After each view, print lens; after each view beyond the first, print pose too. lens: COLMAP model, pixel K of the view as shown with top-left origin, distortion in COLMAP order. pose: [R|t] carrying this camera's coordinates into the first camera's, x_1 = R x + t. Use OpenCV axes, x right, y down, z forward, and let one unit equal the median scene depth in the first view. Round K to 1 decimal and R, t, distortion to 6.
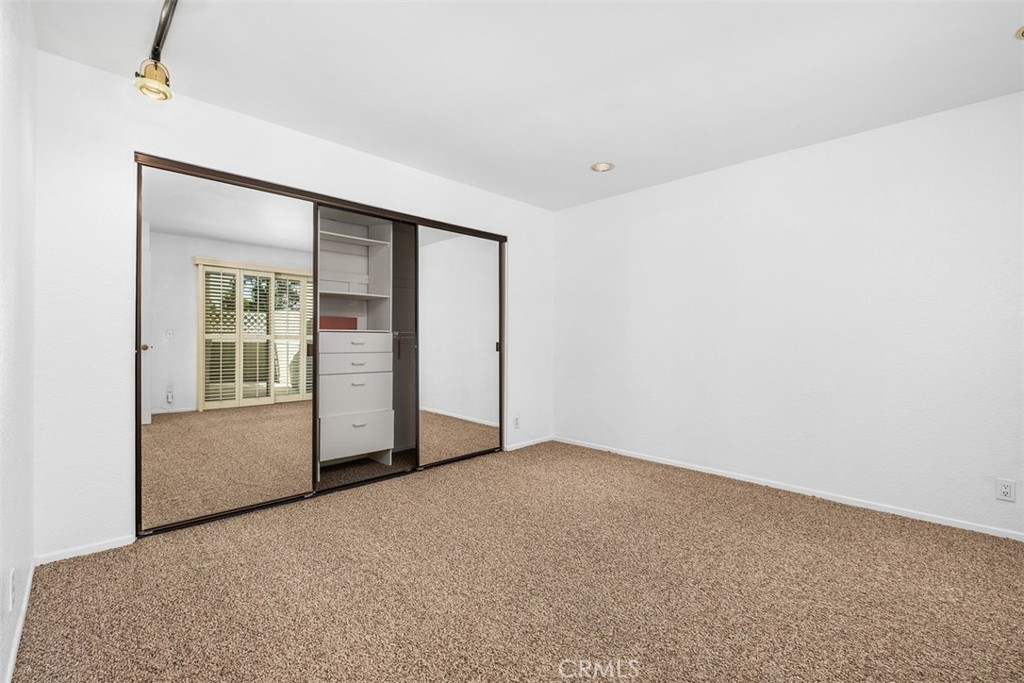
lens RADIAL K [[439.9, 0, 511.0], [0, 439.9, 335.8], [0, 0, 1]] dist [0.003192, -0.005199]
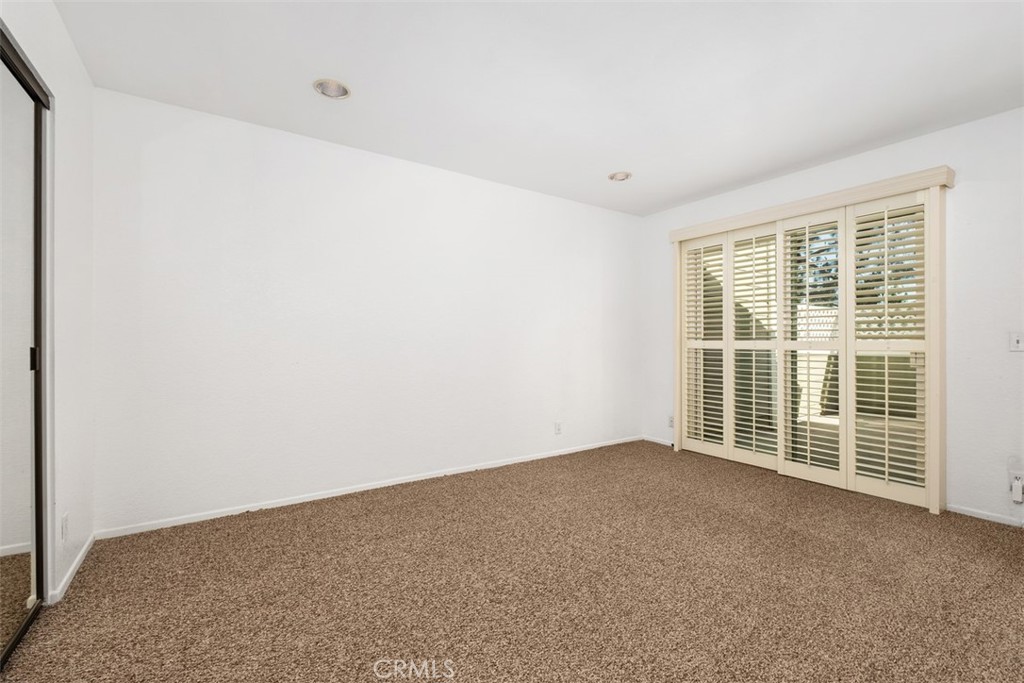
lens RADIAL K [[439.9, 0, 511.0], [0, 439.9, 335.8], [0, 0, 1]] dist [0.003192, -0.005199]
pose [[0.187311, 0.009638, 0.982253, -0.576626], [-0.005558, 0.999946, -0.008752, 0.008567], [-0.982285, -0.003821, 0.187355, 0.818688]]
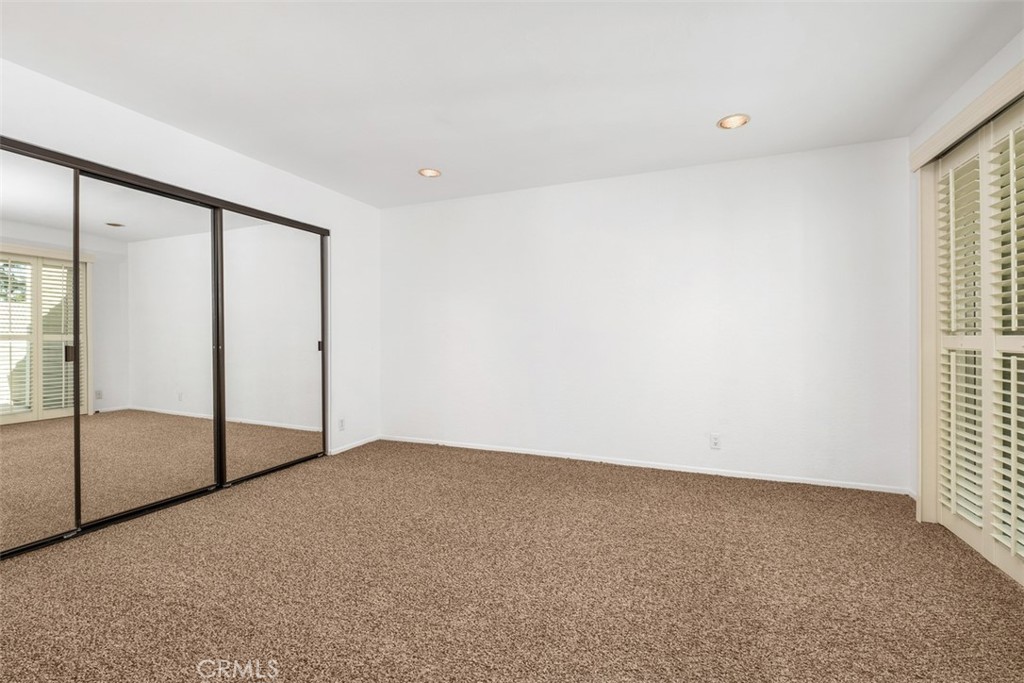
lens RADIAL K [[439.9, 0, 511.0], [0, 439.9, 335.8], [0, 0, 1]] dist [0.003192, -0.005199]
pose [[0.921158, -0.006459, 0.389134, -0.033600], [0.004833, 0.999975, 0.005158, -0.000218], [-0.389158, -0.002871, 0.921167, -0.053200]]
